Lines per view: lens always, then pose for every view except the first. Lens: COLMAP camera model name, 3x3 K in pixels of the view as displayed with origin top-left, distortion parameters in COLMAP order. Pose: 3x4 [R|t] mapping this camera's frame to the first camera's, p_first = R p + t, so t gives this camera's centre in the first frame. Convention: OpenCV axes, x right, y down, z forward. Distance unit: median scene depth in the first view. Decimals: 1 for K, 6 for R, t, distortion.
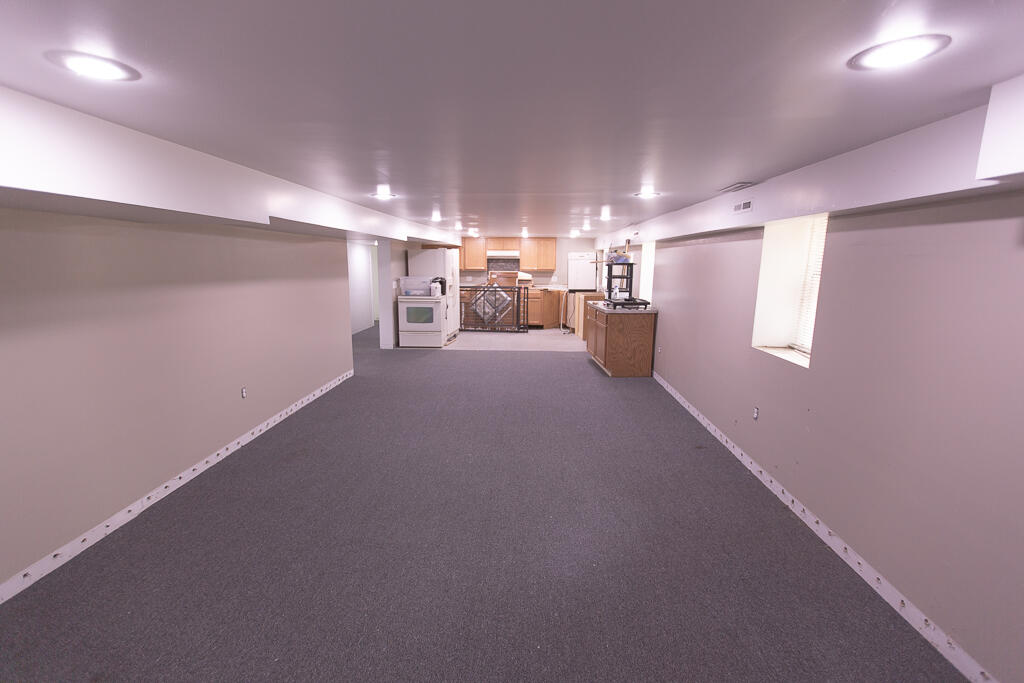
lens RADIAL K [[449.6, 0, 508.1], [0, 449.6, 337.5], [0, 0, 1]] dist [0.000343, -0.001253]
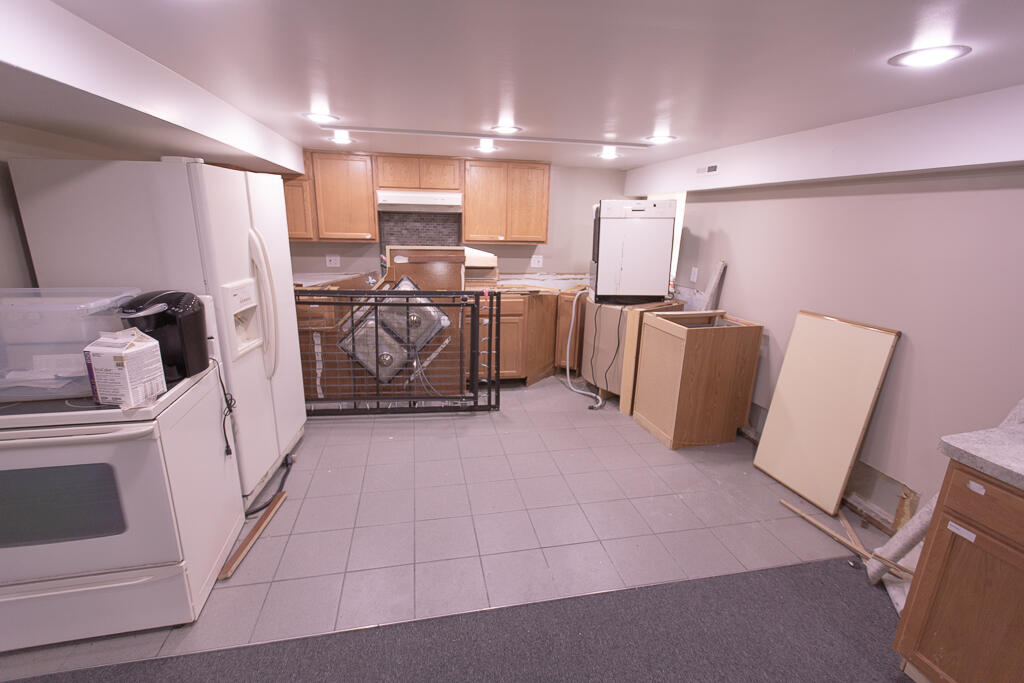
lens RADIAL K [[449.6, 0, 508.1], [0, 449.6, 337.5], [0, 0, 1]] dist [0.000343, -0.001253]
pose [[0.970296, -0.047449, 0.237224, -0.036006], [0.024747, 0.994900, 0.097780, -0.106298], [-0.240653, -0.089005, 0.966522, 0.612513]]
